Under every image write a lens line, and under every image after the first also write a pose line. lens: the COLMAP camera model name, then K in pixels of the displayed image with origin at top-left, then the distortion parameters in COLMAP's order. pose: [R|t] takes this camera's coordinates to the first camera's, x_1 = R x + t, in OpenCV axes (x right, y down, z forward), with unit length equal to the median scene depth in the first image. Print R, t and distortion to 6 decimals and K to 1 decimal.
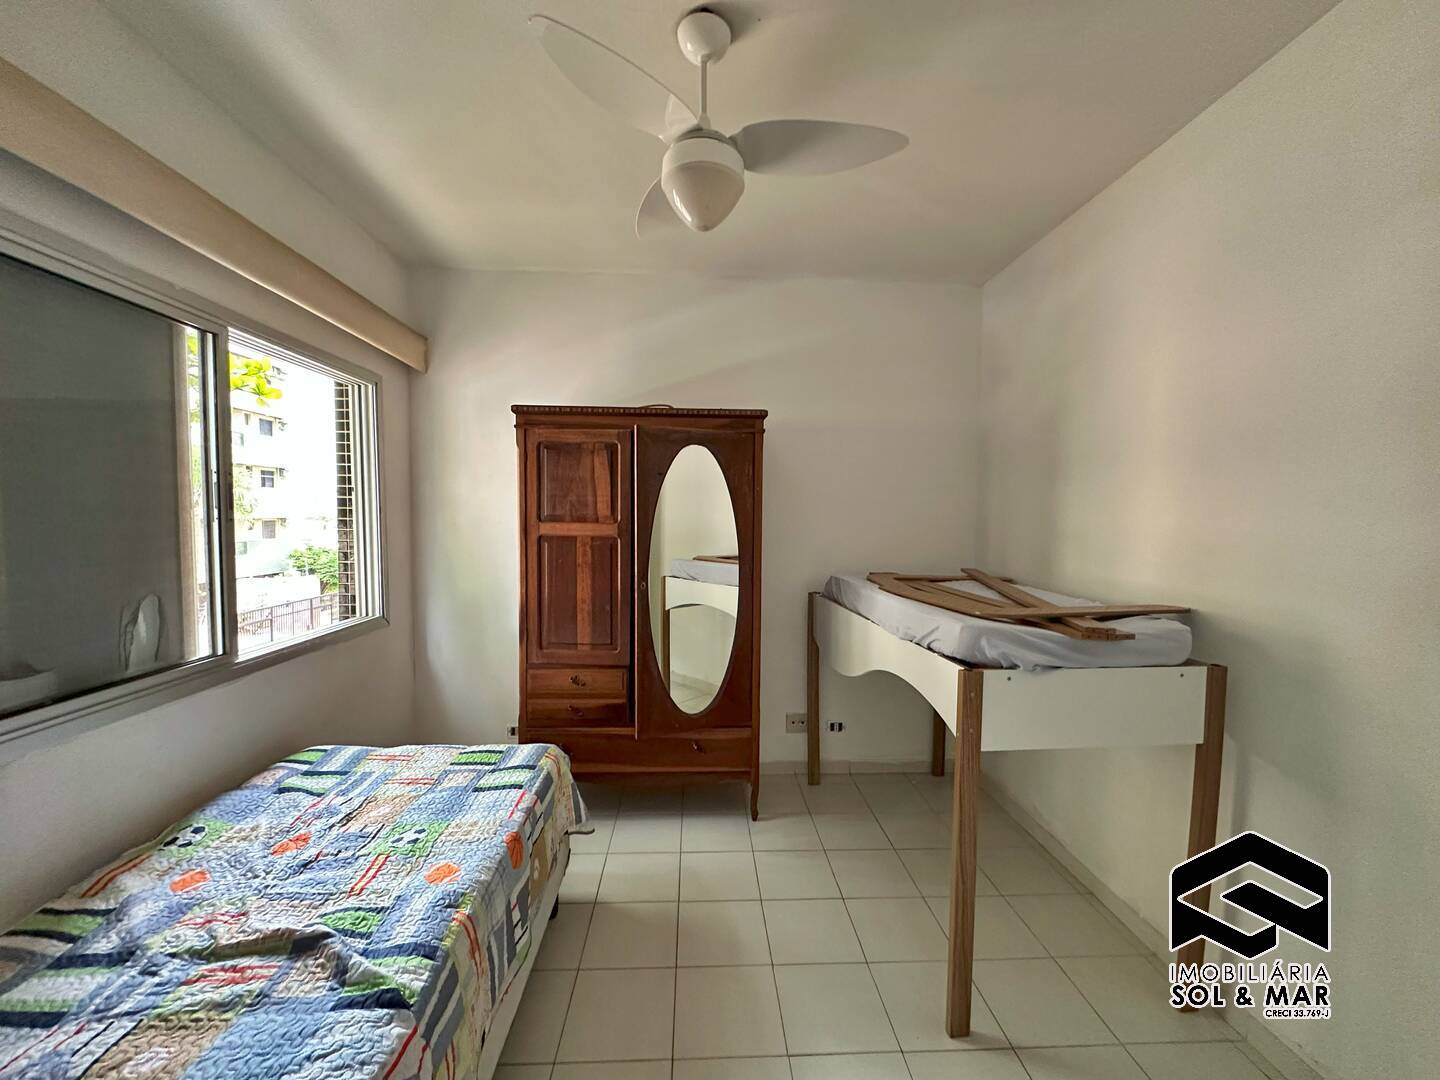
lens RADIAL K [[570.7, 0, 724.7], [0, 570.7, 547.1], [0, 0, 1]] dist [-0.002075, 0.000550]
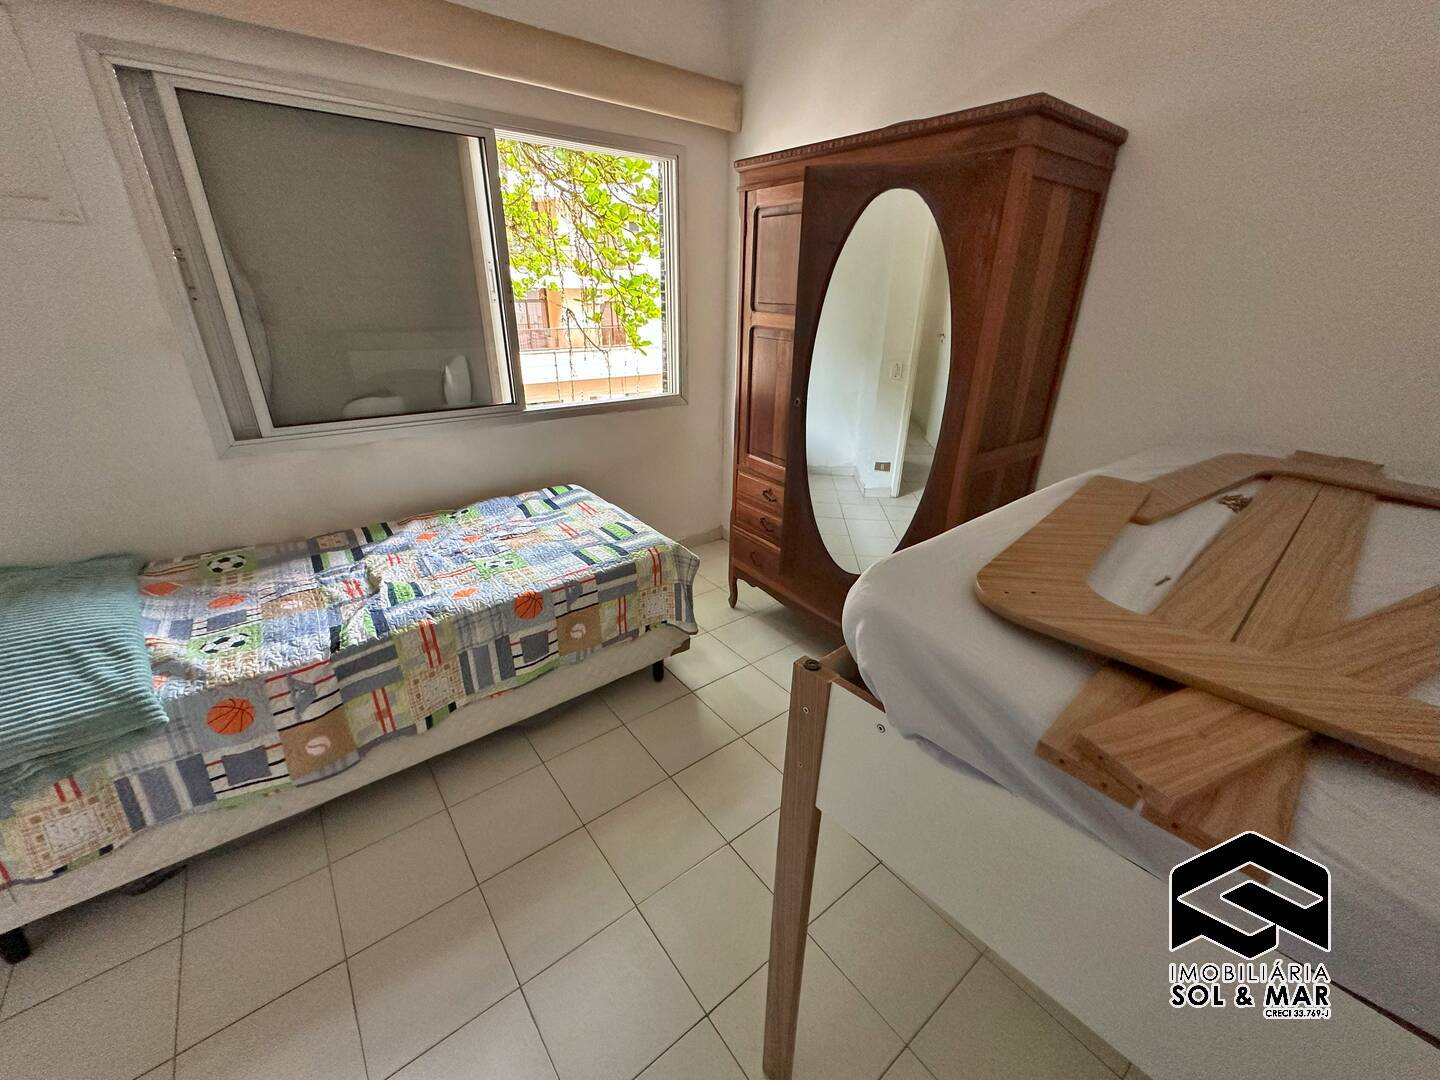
lens RADIAL K [[570.7, 0, 714.7], [0, 570.7, 541.1], [0, 0, 1]] dist [-0.002075, 0.000550]
pose [[0.576155, 0.333553, -0.746182, 0.596480], [-0.059936, 0.927723, 0.368426, -0.049901], [0.815140, -0.167548, 0.554504, 0.567219]]
